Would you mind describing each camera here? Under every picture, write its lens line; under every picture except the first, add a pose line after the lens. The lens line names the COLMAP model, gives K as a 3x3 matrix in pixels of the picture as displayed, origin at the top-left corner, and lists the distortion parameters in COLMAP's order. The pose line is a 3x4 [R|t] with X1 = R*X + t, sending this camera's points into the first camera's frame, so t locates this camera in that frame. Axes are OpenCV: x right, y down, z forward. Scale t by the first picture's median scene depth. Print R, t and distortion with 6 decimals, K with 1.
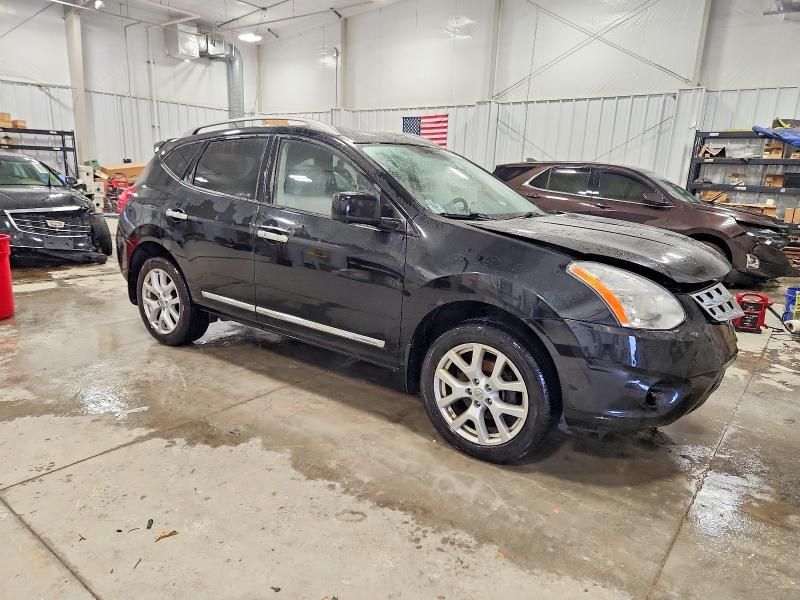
lens RADIAL K [[530.4, 0, 394.8], [0, 530.4, 305.2], [0, 0, 1]] dist [0.027634, -0.012648]
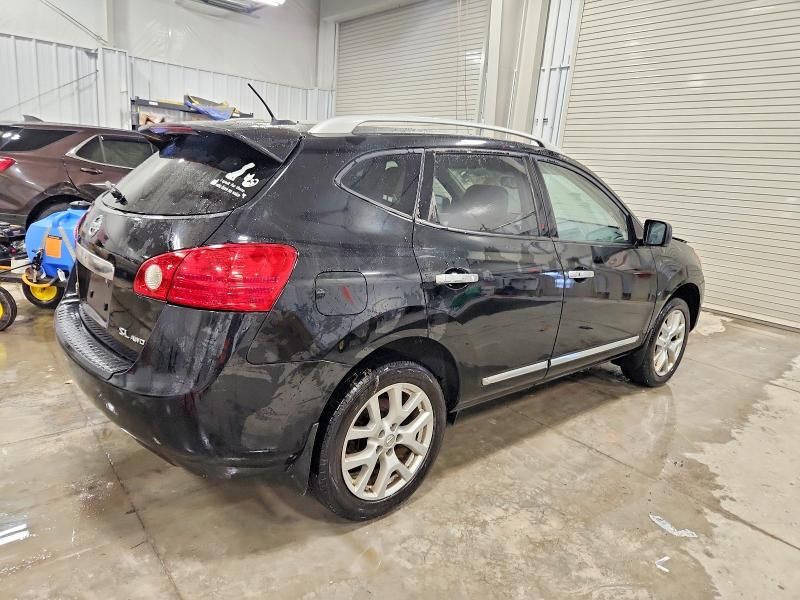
lens RADIAL K [[530.4, 0, 394.8], [0, 530.4, 293.0], [0, 0, 1]] dist [0.027634, -0.012648]
pose [[0.241753, -0.240656, 0.940021, -1.004808], [0.165766, 0.964759, 0.204357, -0.290763], [-0.956074, 0.106420, 0.273126, 0.913651]]
